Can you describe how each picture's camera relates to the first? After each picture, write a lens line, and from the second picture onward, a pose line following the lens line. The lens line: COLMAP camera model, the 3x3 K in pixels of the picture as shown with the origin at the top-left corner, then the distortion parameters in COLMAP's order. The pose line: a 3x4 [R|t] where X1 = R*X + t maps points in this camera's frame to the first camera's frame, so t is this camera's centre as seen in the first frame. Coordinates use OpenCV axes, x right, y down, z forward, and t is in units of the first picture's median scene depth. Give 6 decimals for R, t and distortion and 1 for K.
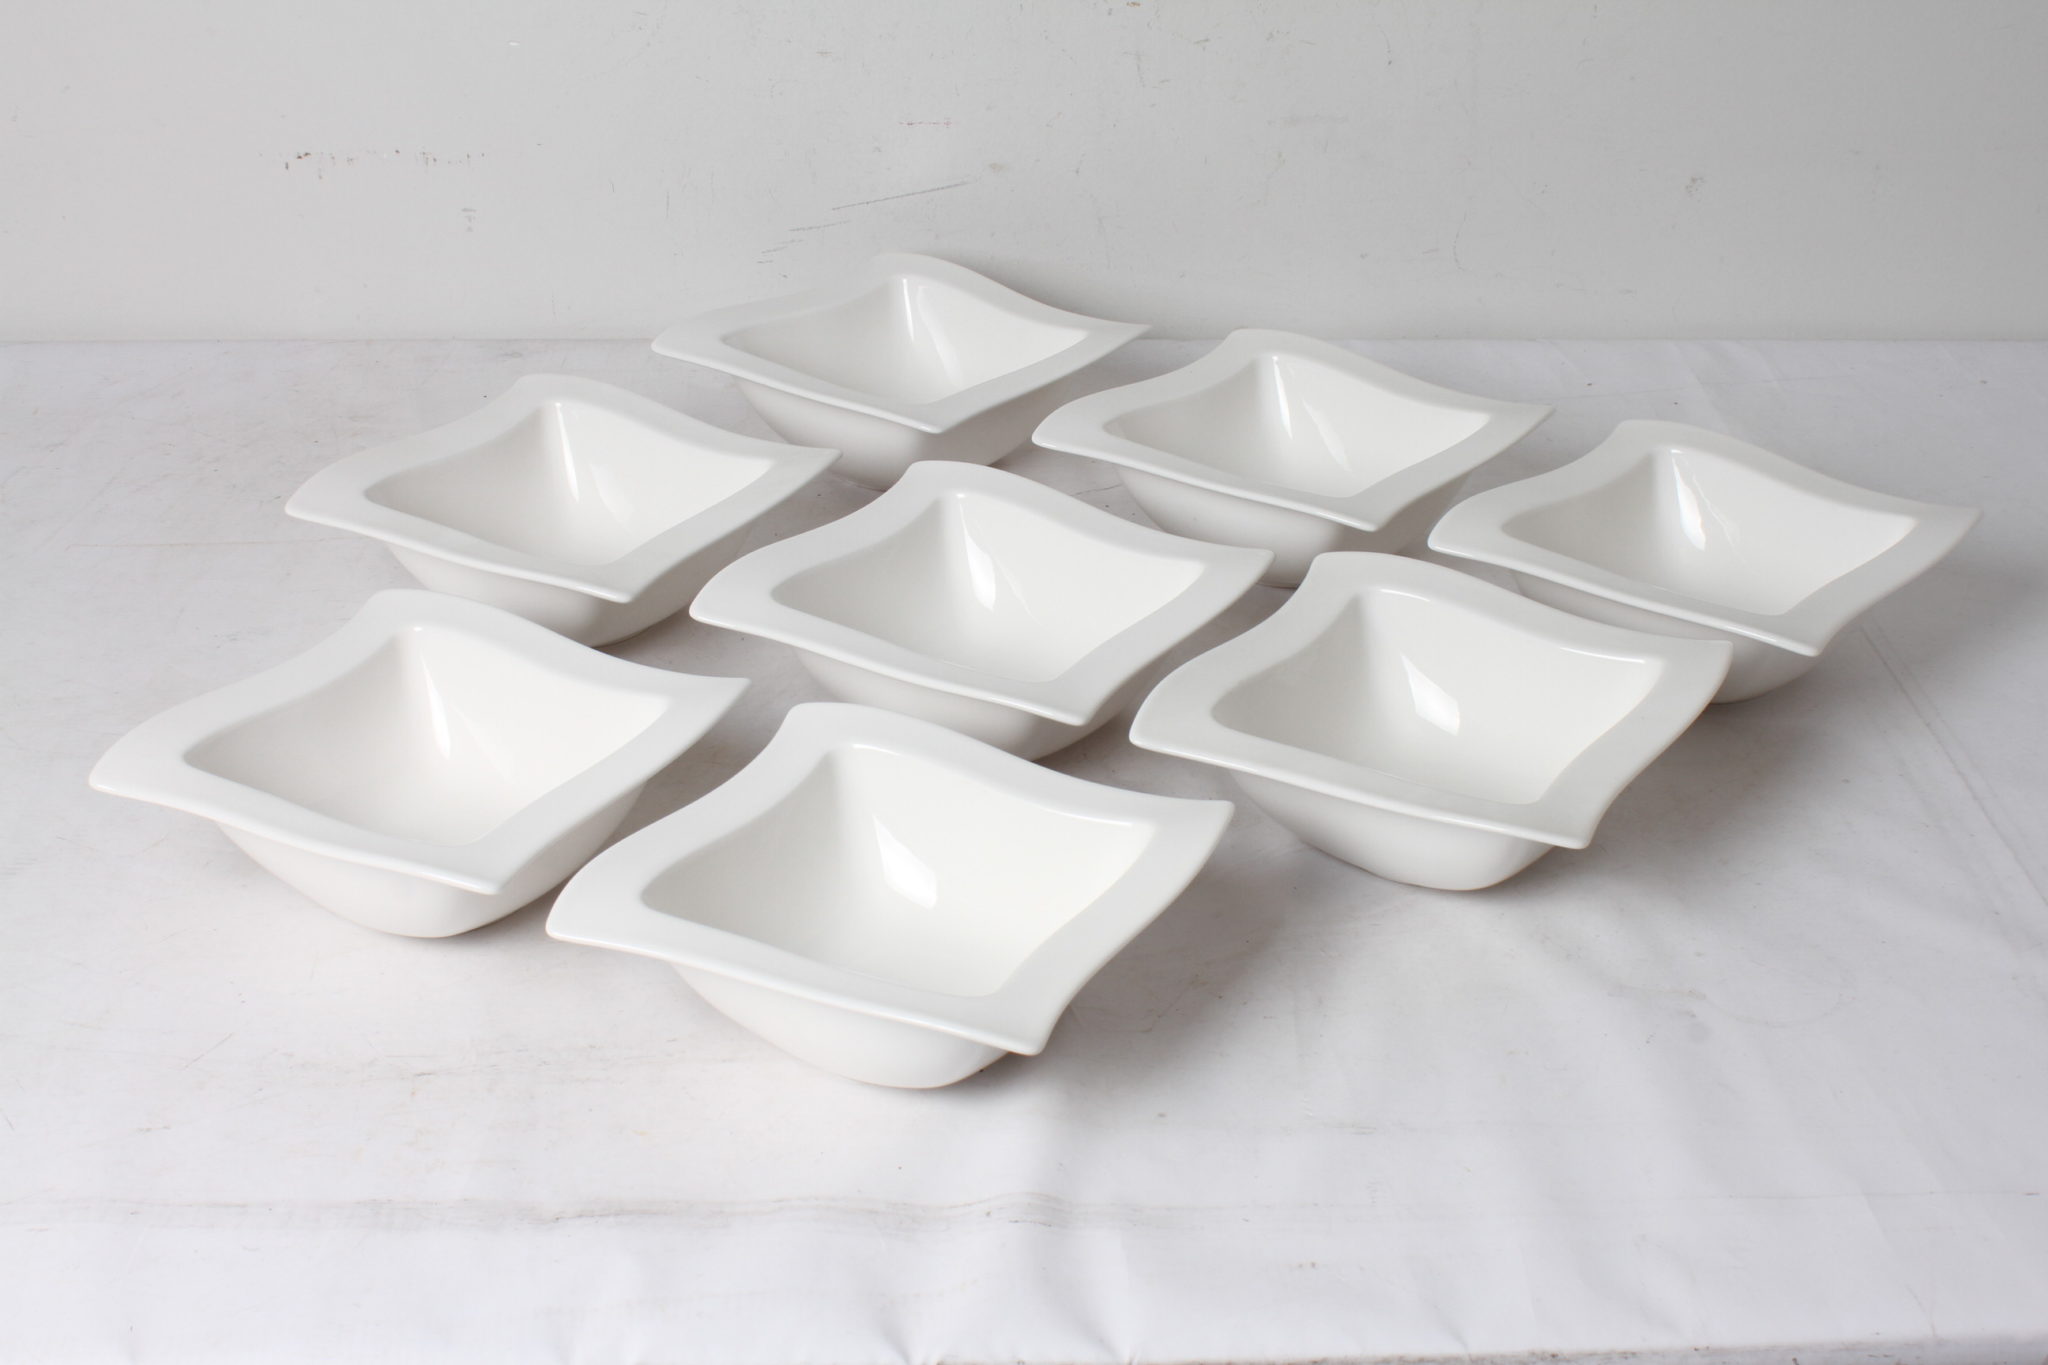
lens RADIAL K [[2976.8, 0, 1024.0], [0, 2976.8, 682.5], [0, 0, 1]] dist [0.011250, -0.125658]
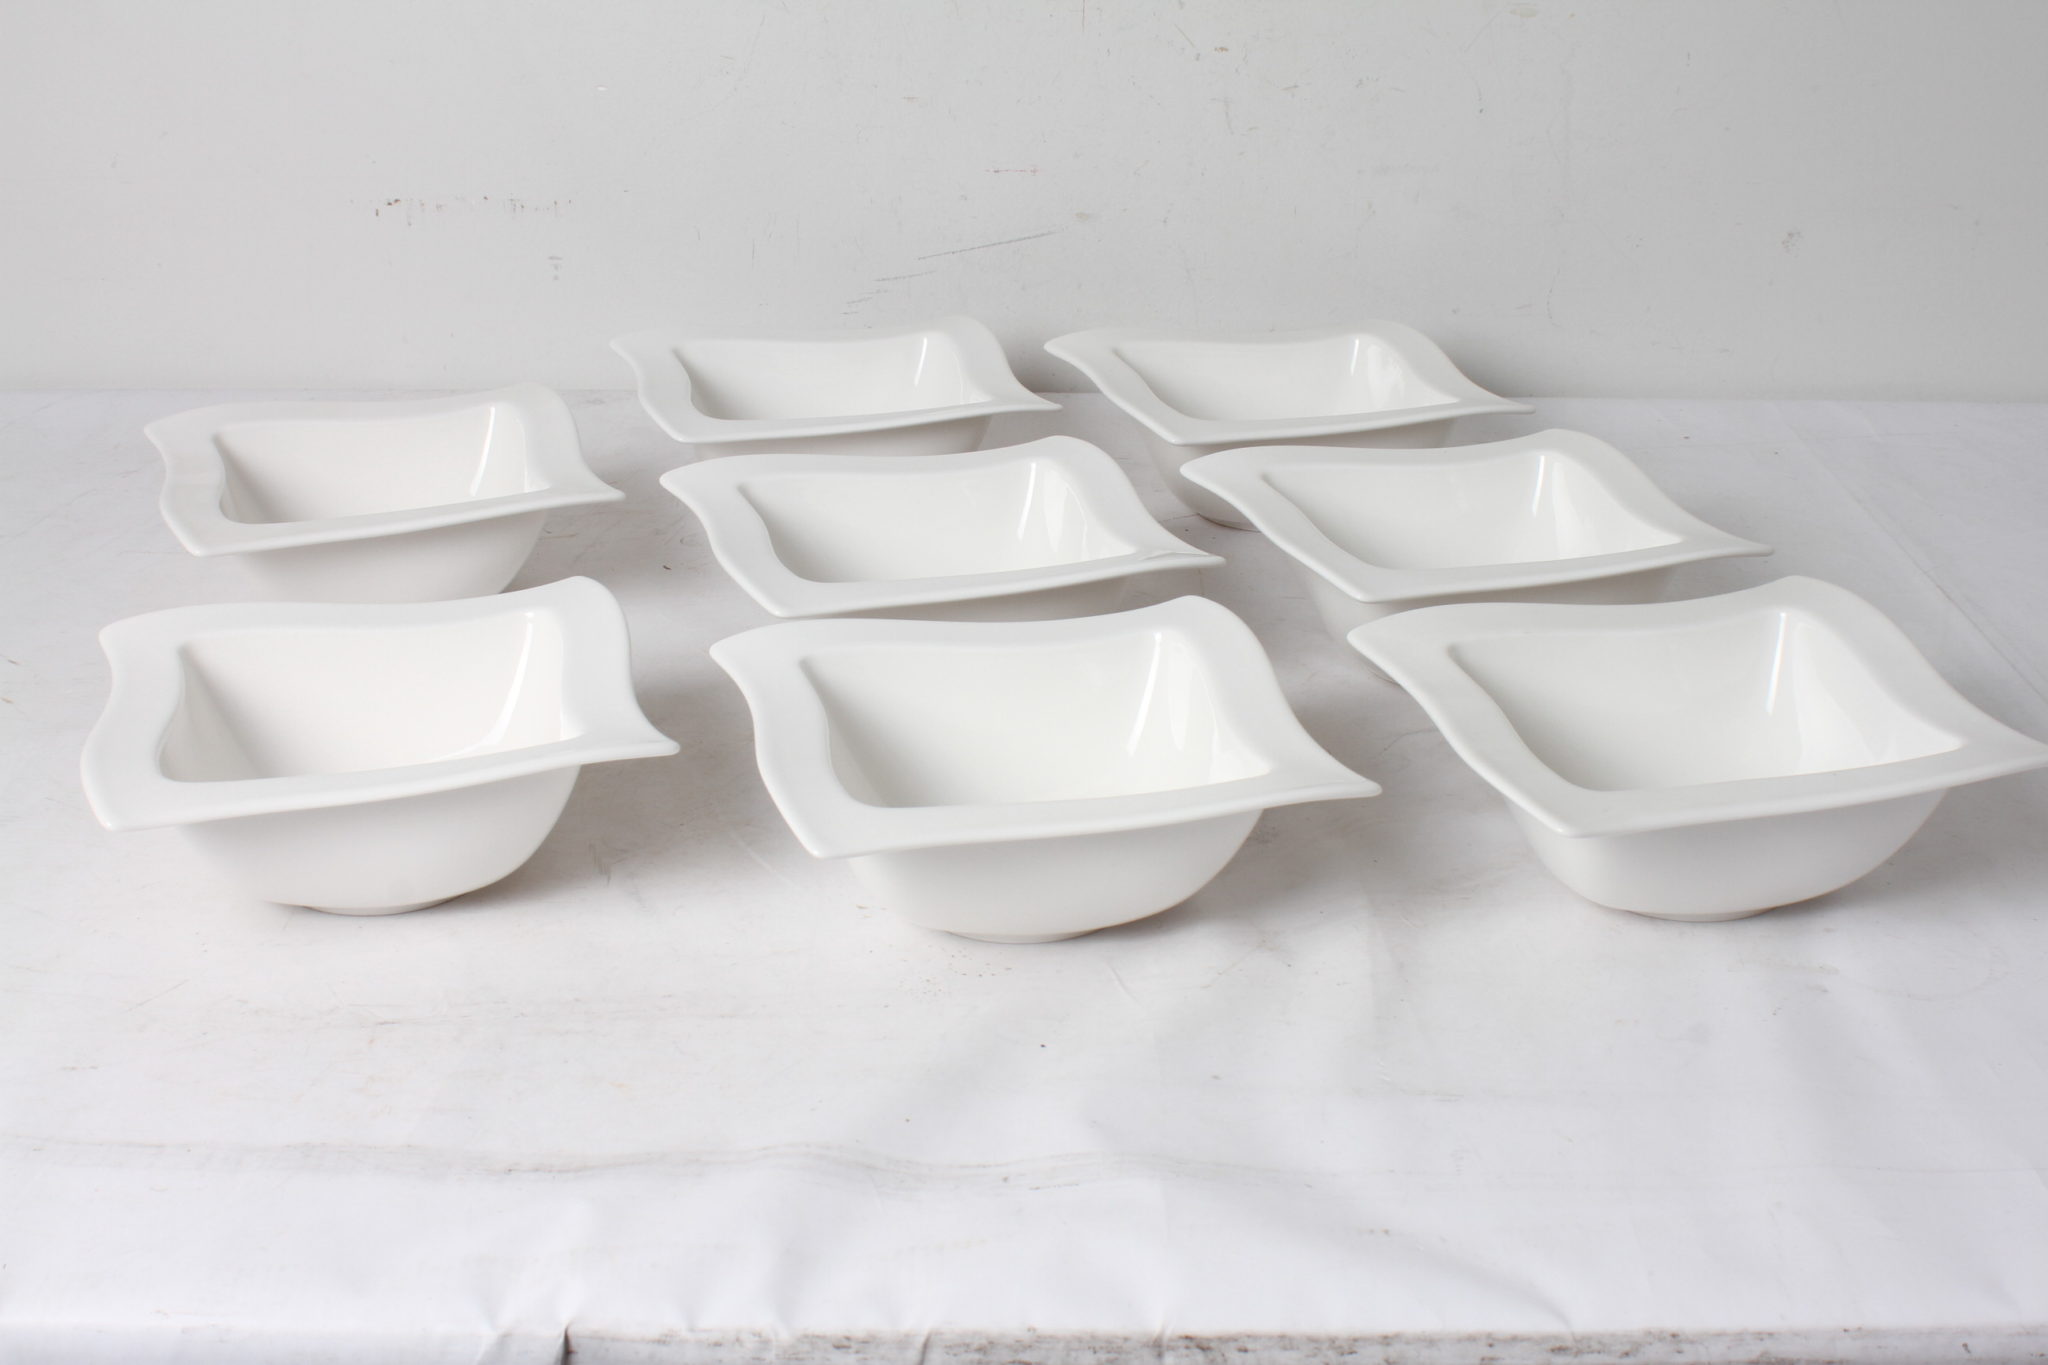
lens RADIAL K [[2695.6, 0, 1027.7], [0, 2695.6, 680.9], [0, 0, 1]] dist [-0.119988, 0.198226]
pose [[0.998809, 0.009826, -0.047797, 0.027007], [-0.013930, 0.996171, -0.086306, 0.095231], [0.046766, 0.086869, 0.995121, 0.202256]]
